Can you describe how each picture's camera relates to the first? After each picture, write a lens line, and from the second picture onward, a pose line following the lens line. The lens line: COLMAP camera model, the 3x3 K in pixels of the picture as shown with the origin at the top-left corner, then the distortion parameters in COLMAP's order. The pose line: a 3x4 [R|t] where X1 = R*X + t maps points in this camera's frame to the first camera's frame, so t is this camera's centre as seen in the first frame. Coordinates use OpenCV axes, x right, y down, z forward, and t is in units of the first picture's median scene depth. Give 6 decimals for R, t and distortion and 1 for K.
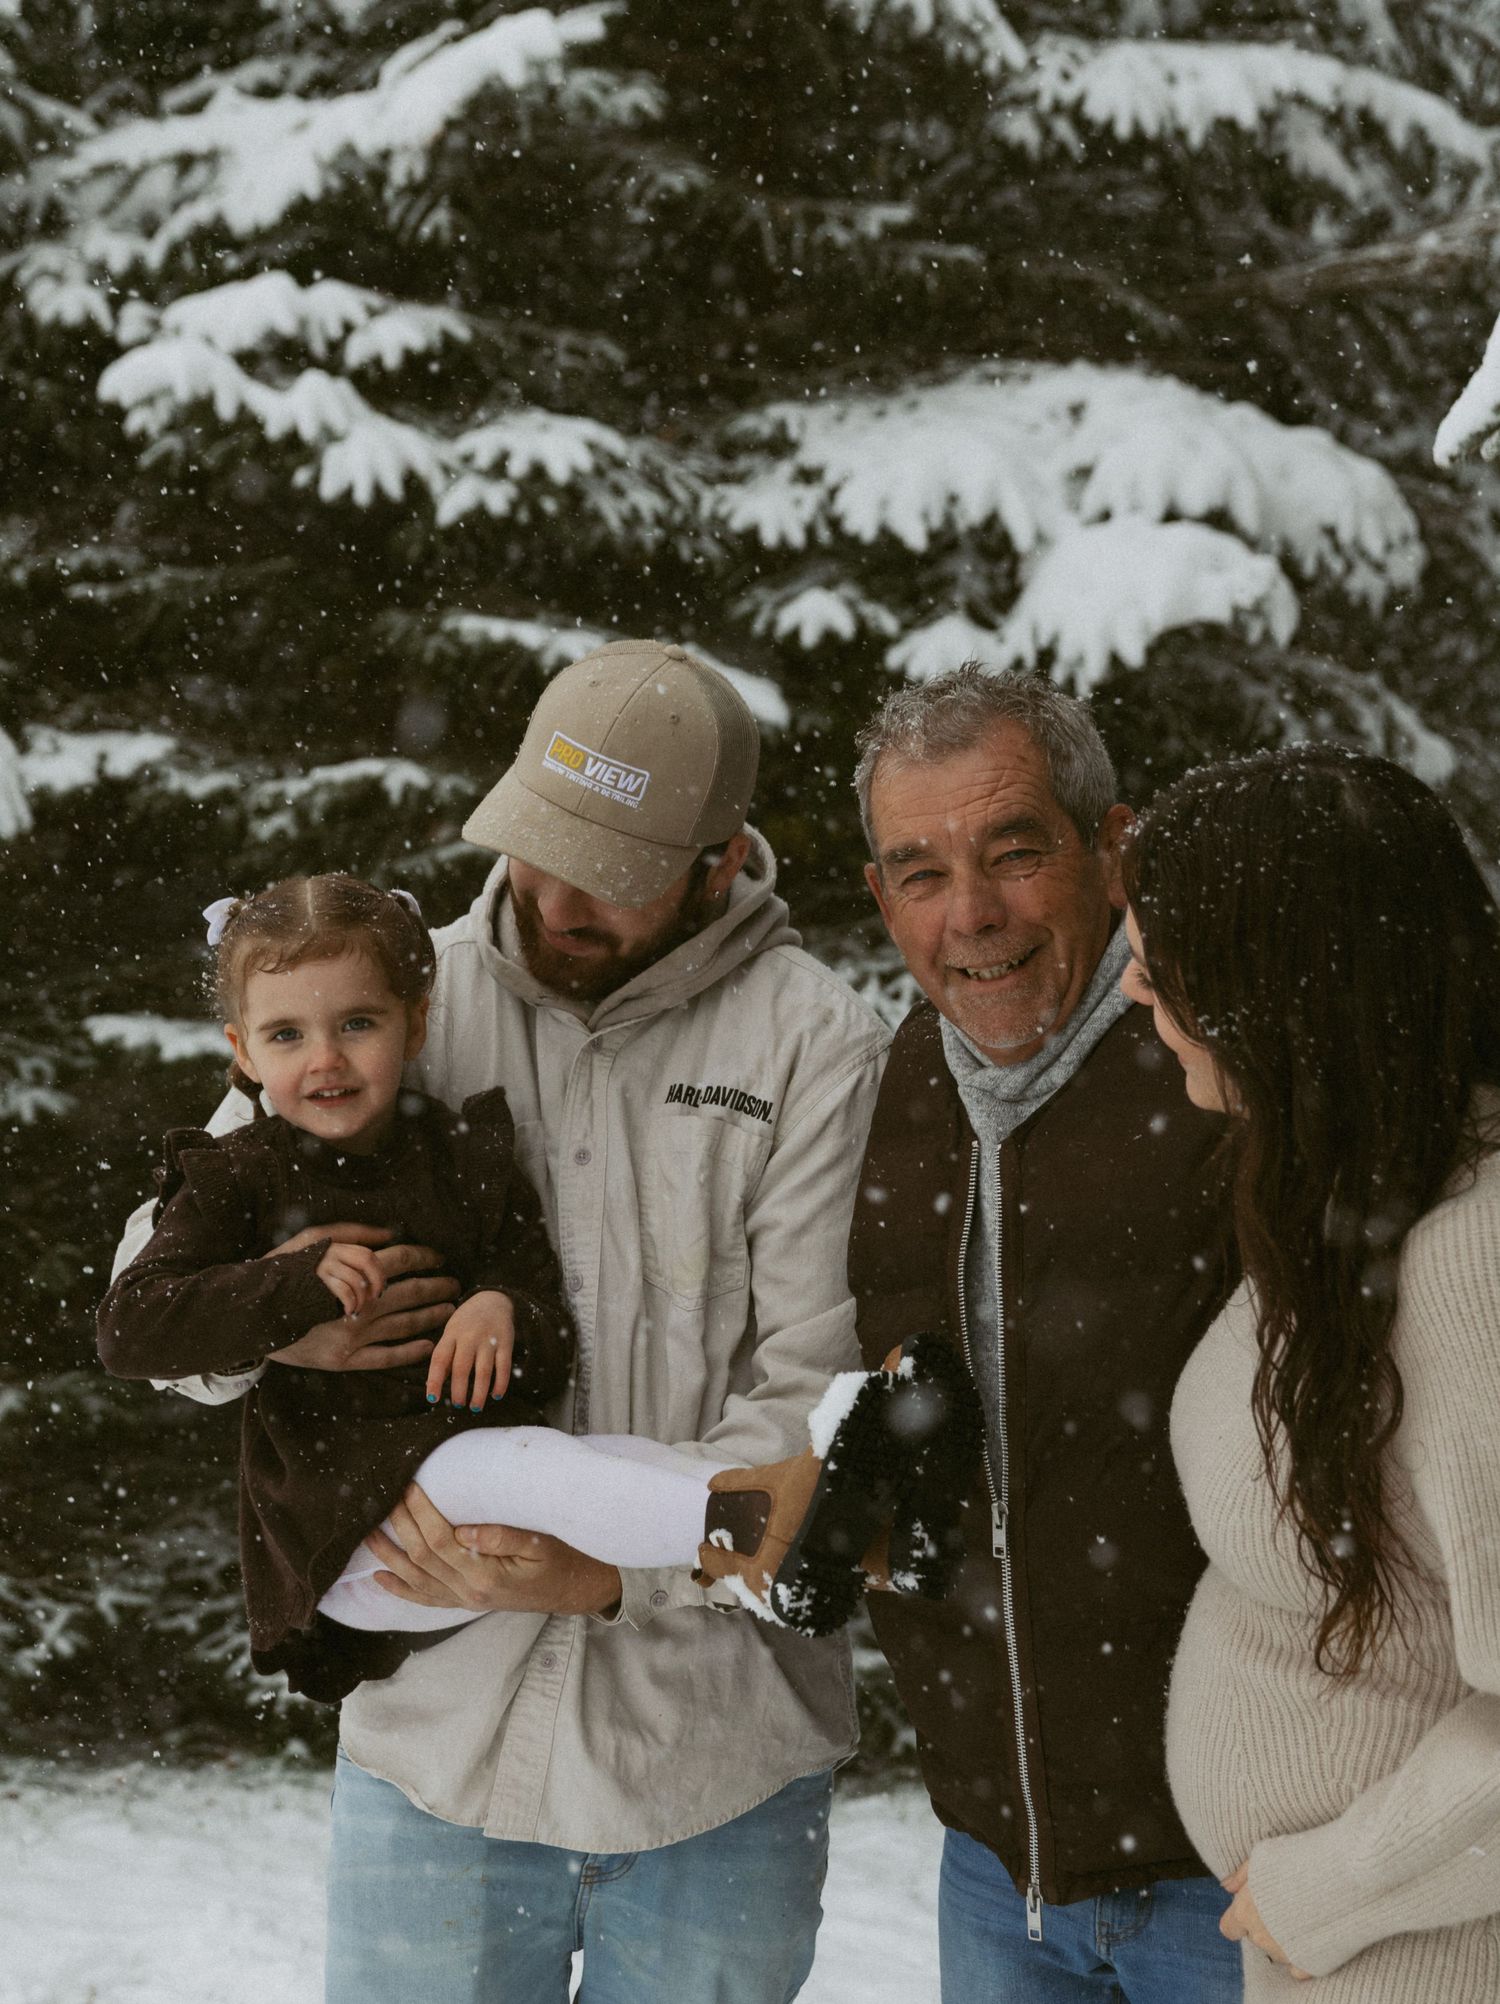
lens RADIAL K [[3511.5, 0, 530.8], [0, 3511.5, 1220.2], [0, 0, 1]] dist [0.034934, -0.031222]
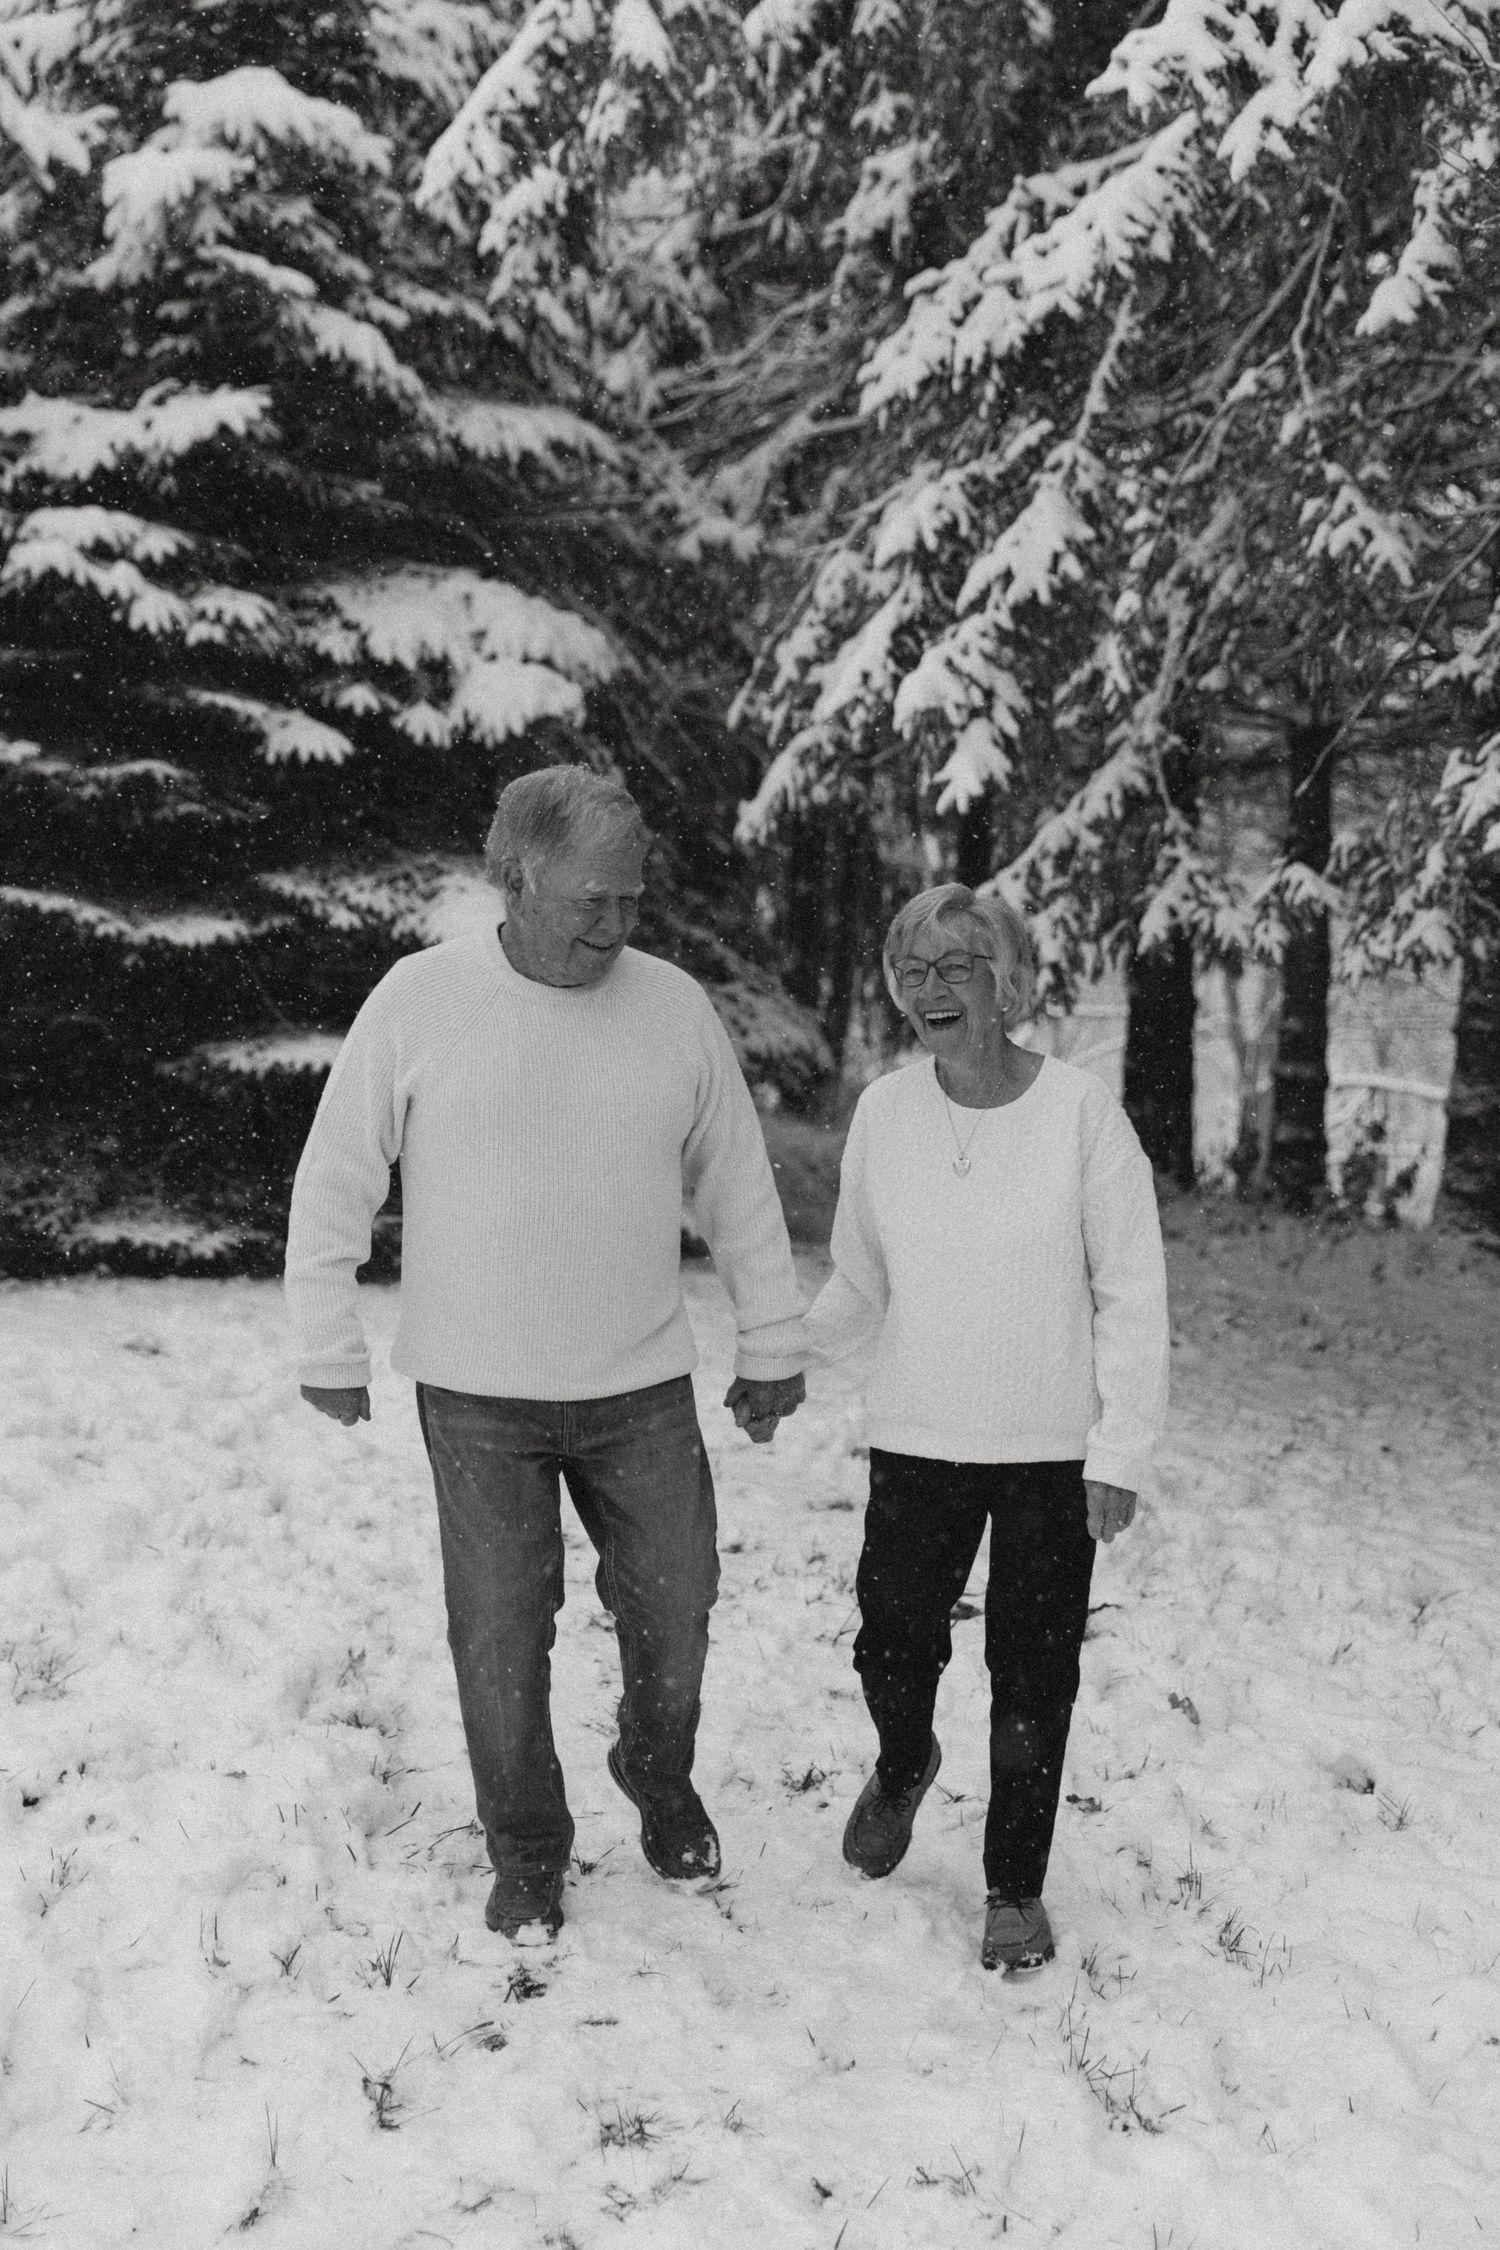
lens RADIAL K [[3208.6, 0, 762.7], [0, 3208.6, 1161.6], [0, 0, 1]] dist [0.067829, -0.480003]
pose [[0.908984, -0.005019, 0.416800, -0.469513], [-0.004235, 0.999765, 0.021276, 0.050952], [-0.416809, -0.021104, 0.908749, -0.755894]]
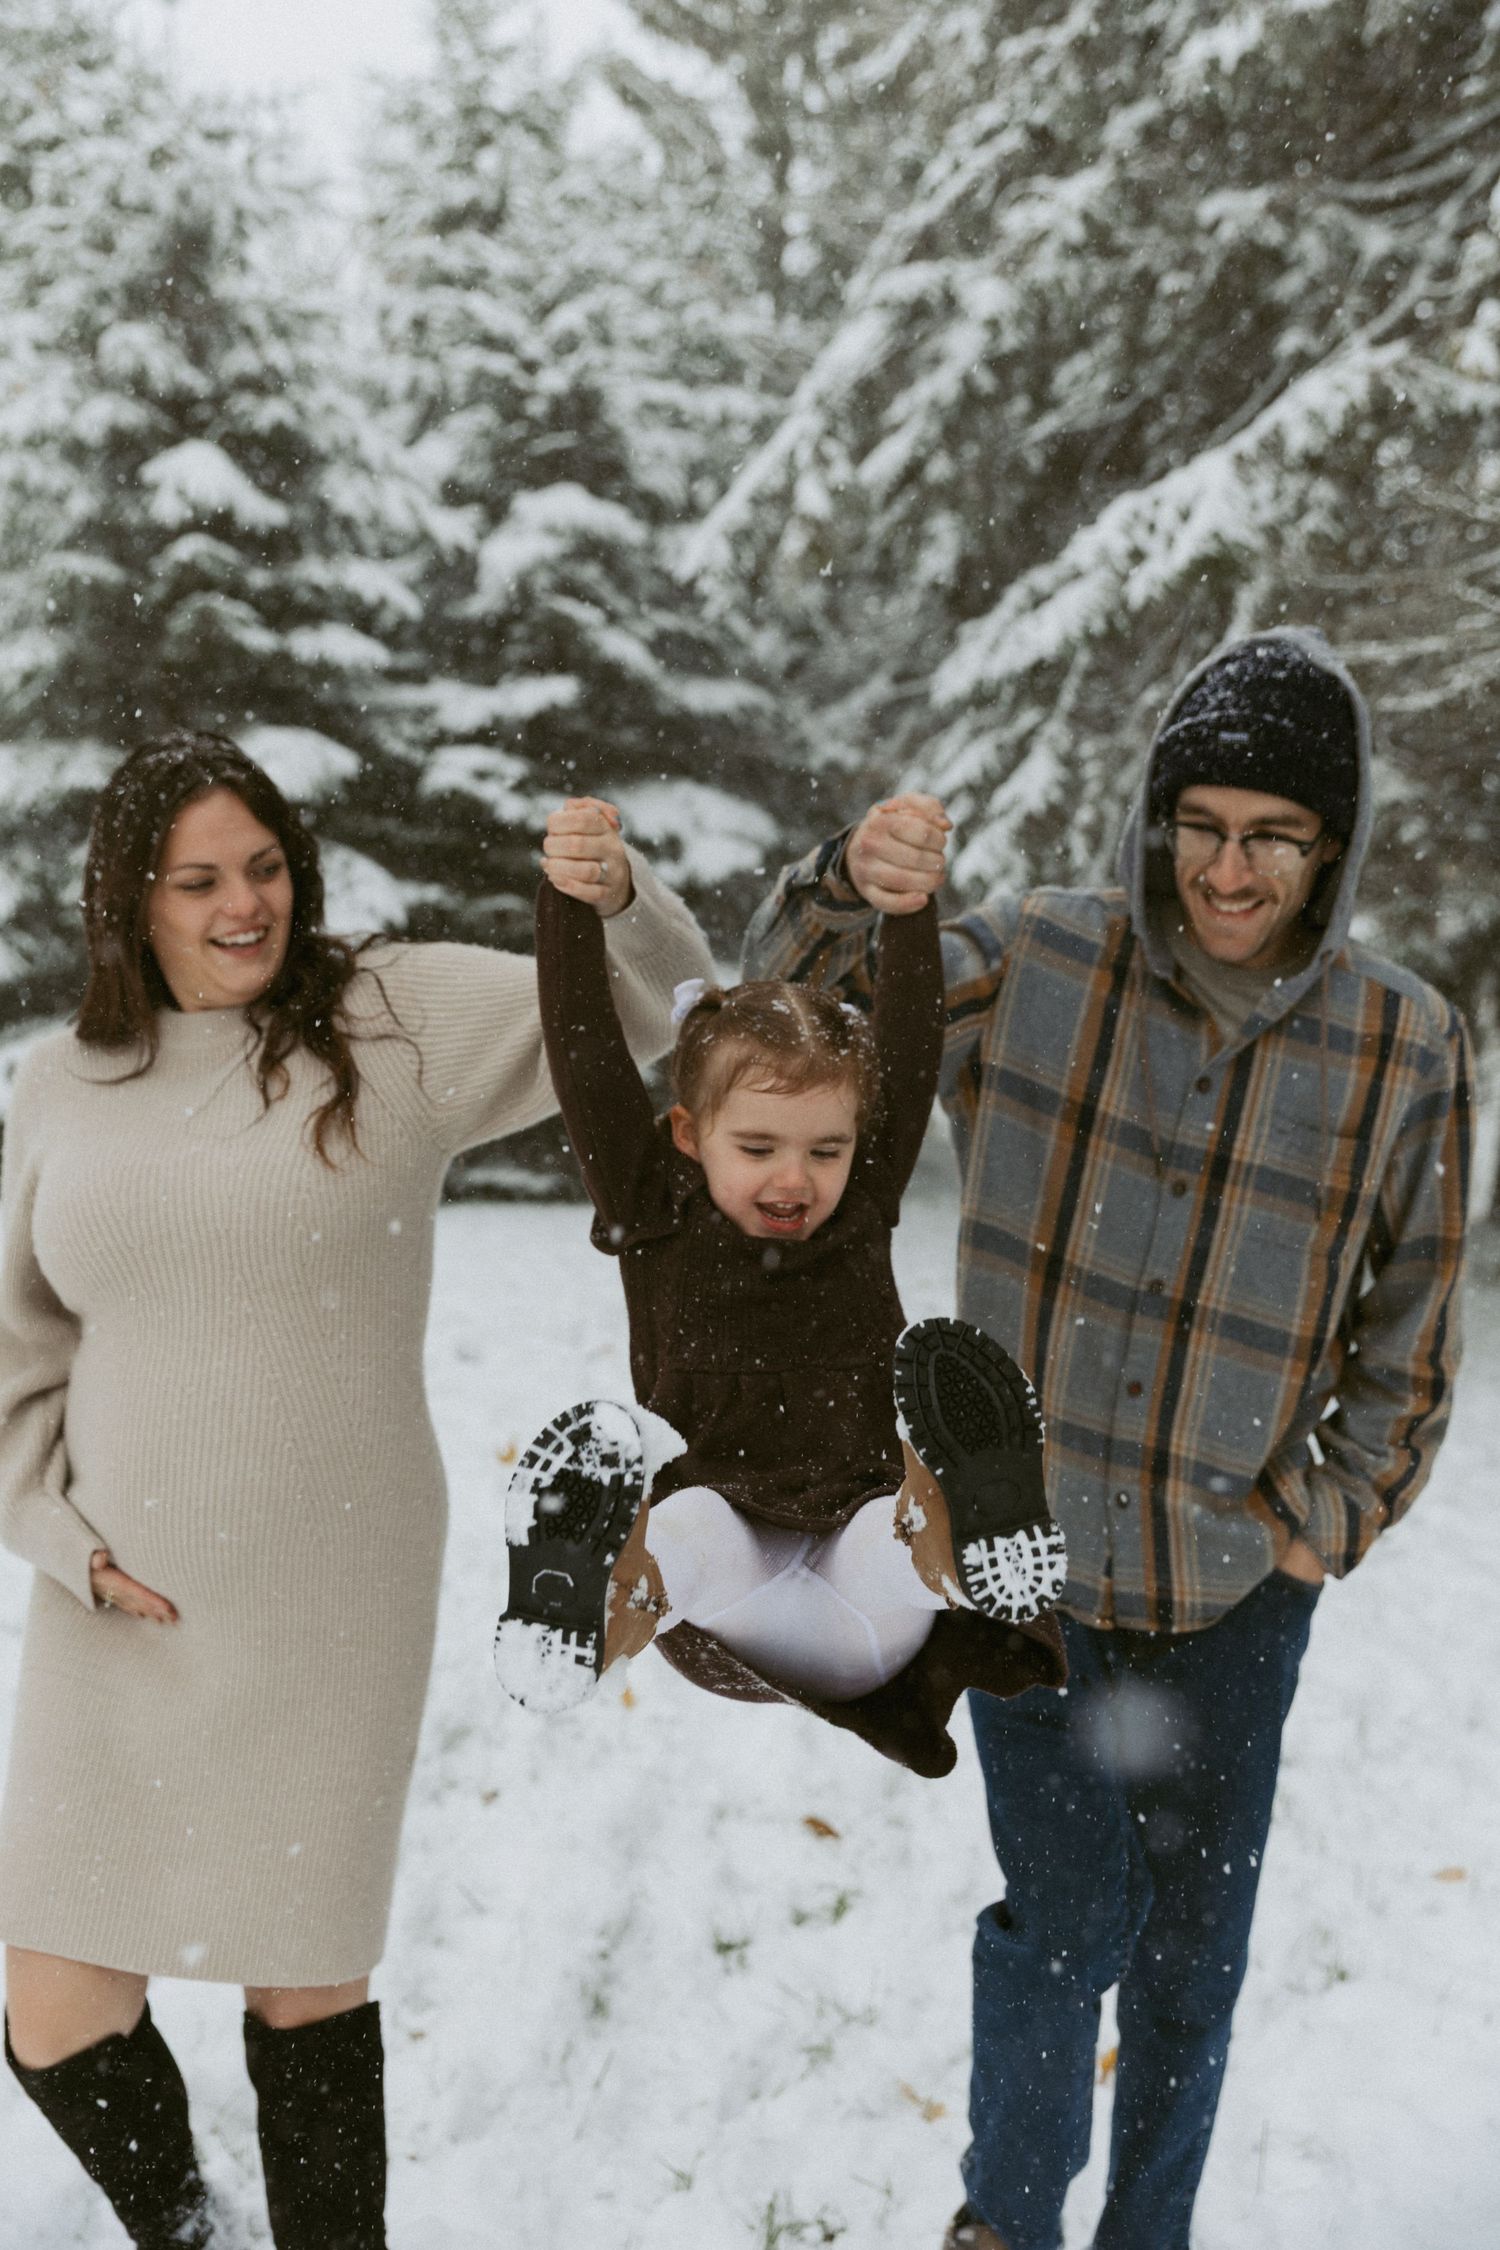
lens RADIAL K [[2406.9, 0, 749.9], [0, 2406.9, 1191.7], [0, 0, 1]] dist [-0.009797, 0.017663]
pose [[0.920247, -0.004955, 0.391307, -0.710856], [-0.005680, 0.999645, 0.026015, 0.084919], [-0.391297, -0.026163, 0.919892, -1.168899]]
